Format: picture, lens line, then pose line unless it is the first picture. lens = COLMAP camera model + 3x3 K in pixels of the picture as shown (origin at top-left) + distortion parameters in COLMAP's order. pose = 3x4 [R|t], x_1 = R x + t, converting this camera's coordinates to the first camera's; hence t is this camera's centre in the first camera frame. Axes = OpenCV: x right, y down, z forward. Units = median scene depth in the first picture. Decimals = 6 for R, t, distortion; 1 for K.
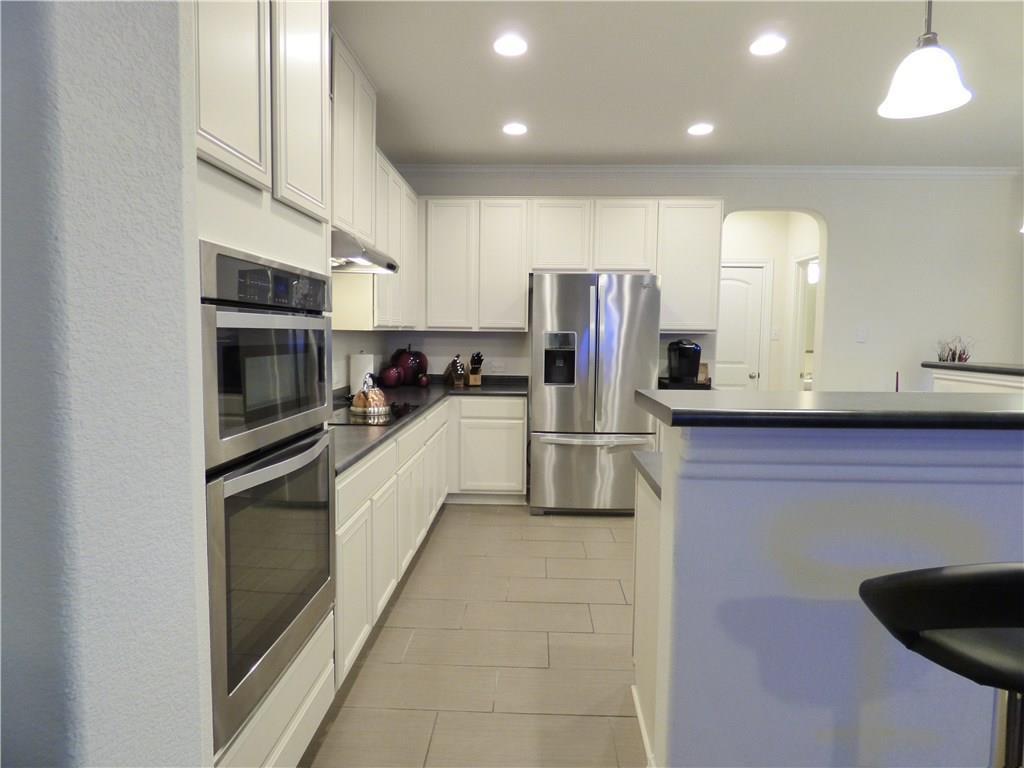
lens RADIAL K [[615.2, 0, 512.0], [0, 615.2, 384.0], [0, 0, 1]] dist [-0.018477, -0.002276]
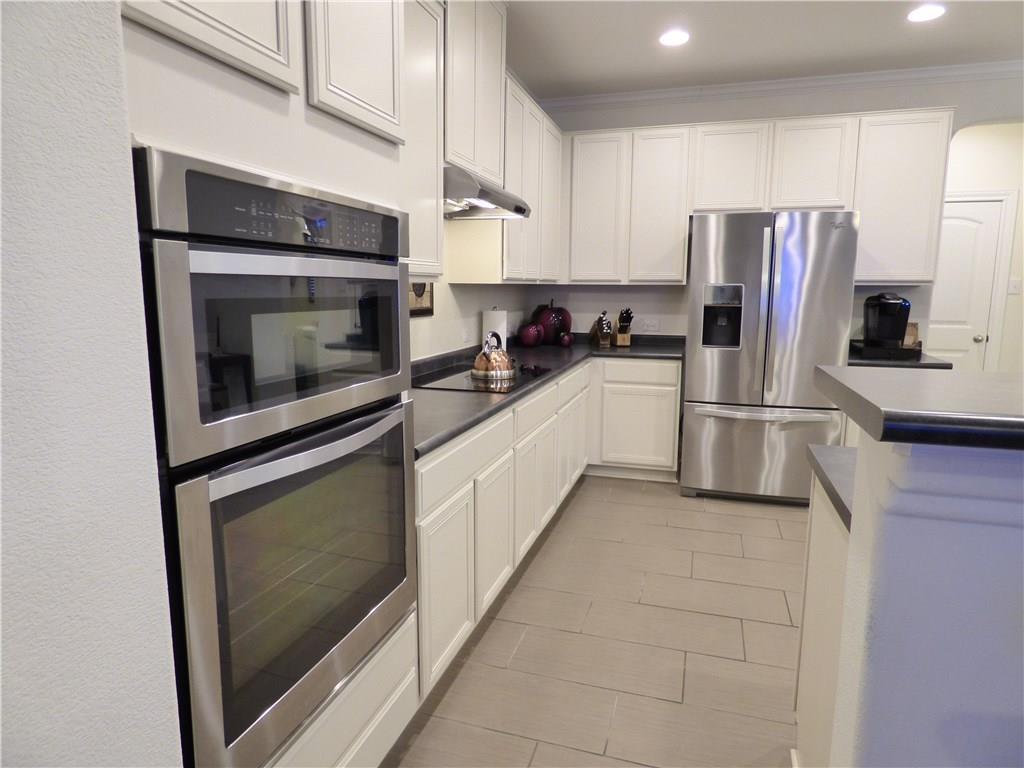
lens RADIAL K [[615.2, 0, 512.0], [0, 615.2, 384.0], [0, 0, 1]] dist [-0.018477, -0.002276]
pose [[0.964481, 0.032328, -0.262168, 0.022107], [-0.013911, 0.997322, 0.071802, -0.004762], [0.263787, -0.065604, 0.962347, 0.104274]]
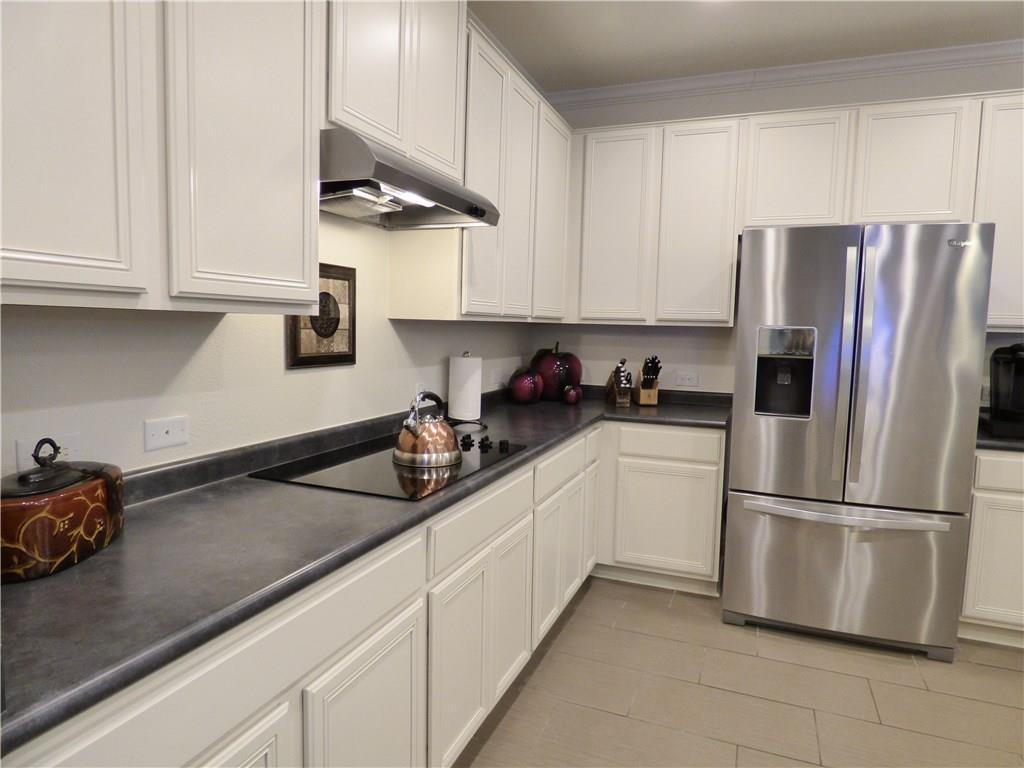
lens RADIAL K [[615.2, 0, 512.0], [0, 615.2, 384.0], [0, 0, 1]] dist [-0.018477, -0.002276]
pose [[0.941257, 0.040273, -0.335281, 0.027623], [-0.038185, 0.999188, 0.012822, -0.026236], [0.335526, 0.000733, 0.942031, 0.341569]]
